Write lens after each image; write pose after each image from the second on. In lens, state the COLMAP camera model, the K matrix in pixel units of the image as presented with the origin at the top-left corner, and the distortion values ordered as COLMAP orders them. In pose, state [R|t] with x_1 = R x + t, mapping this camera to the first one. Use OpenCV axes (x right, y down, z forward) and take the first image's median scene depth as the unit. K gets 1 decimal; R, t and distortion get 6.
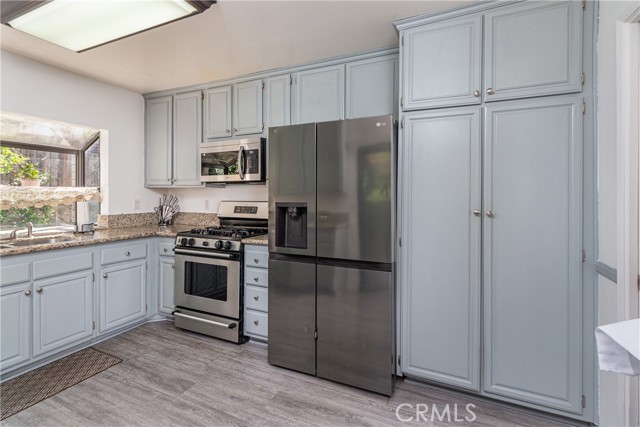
lens RADIAL K [[307.2, 0, 312.7], [0, 307.2, 199.6], [0, 0, 1]] dist [0.005435, 0.002165]
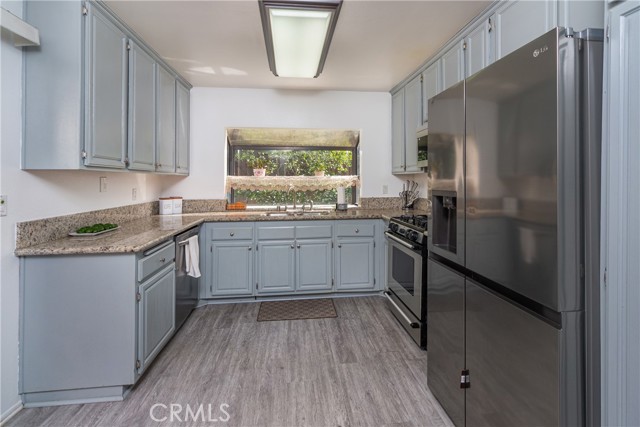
lens RADIAL K [[307.2, 0, 326.8], [0, 307.2, 178.4], [0, 0, 1]] dist [0.005435, 0.002165]
pose [[0.520536, -0.013791, -0.853728, 0.417564], [-0.006421, 0.999778, -0.020065, -0.001824], [0.853816, 0.015926, 0.520332, 0.327167]]
